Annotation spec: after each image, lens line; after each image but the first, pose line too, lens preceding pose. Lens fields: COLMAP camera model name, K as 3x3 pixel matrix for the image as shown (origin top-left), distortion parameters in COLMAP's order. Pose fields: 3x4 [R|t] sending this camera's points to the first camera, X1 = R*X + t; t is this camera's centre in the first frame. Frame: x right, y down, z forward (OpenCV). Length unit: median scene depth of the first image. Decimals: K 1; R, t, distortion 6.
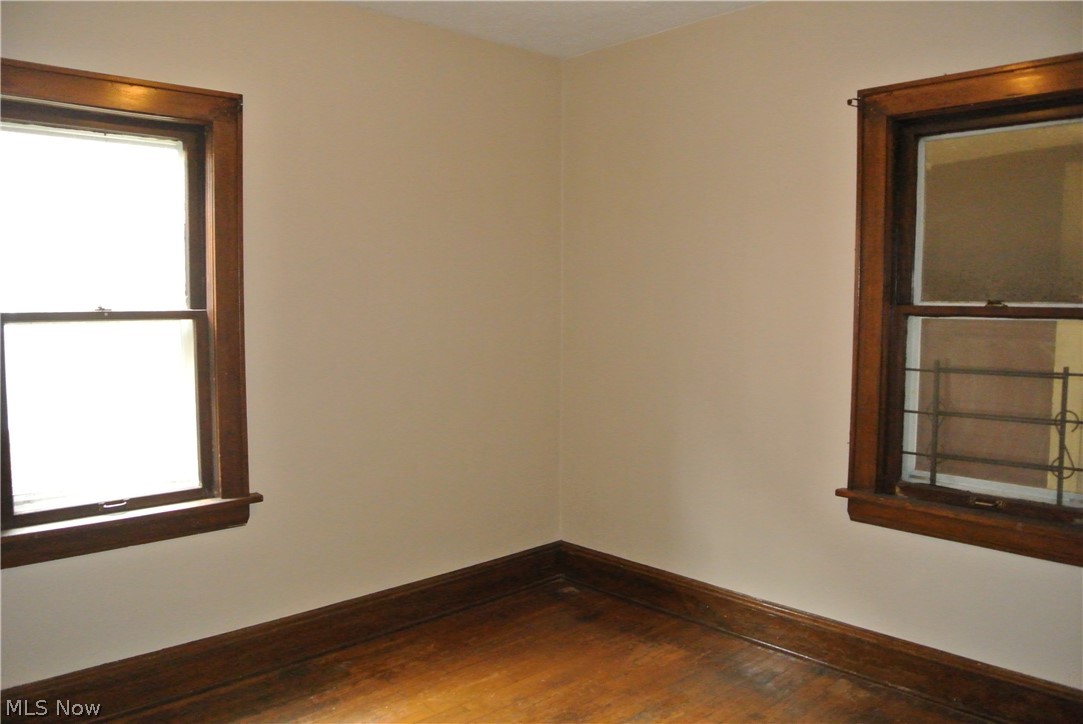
lens RADIAL K [[836.9, 0, 541.5], [0, 836.9, 362.0], [0, 0, 1]] dist [-0.088160, 0.038414]
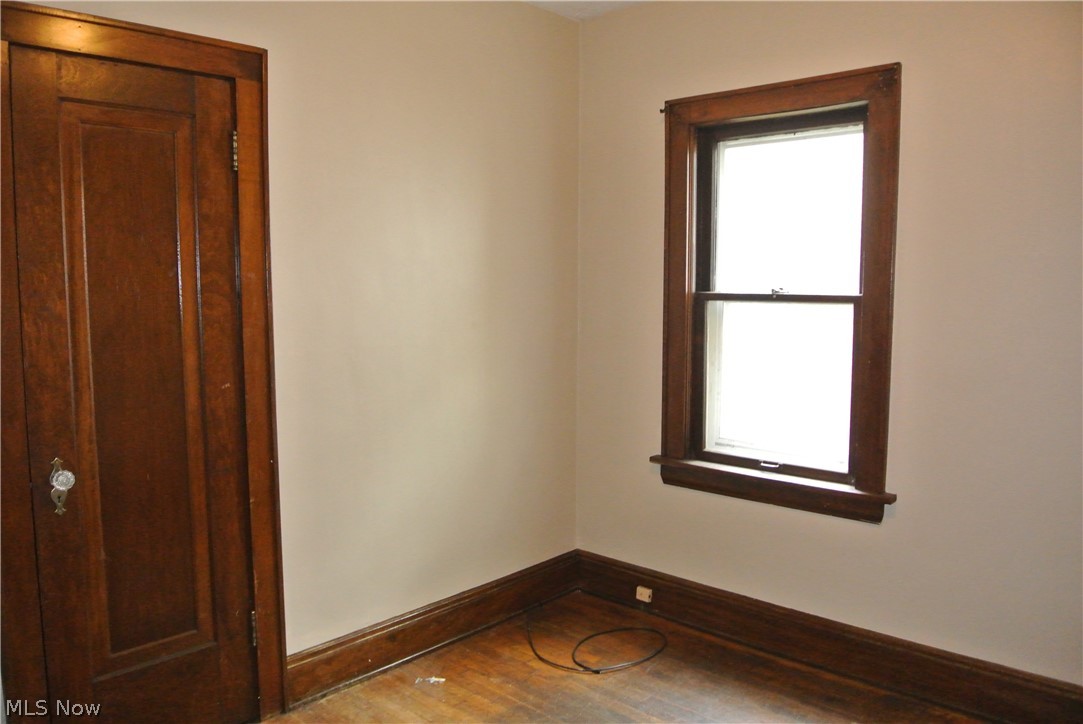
lens RADIAL K [[836.9, 0, 541.5], [0, 836.9, 362.0], [0, 0, 1]] dist [-0.088160, 0.038414]
pose [[0.078801, 0.099657, -0.991897, 0.515005], [-0.075143, 0.992754, 0.093773, -0.045290], [0.994054, 0.067145, 0.085719, 0.514707]]
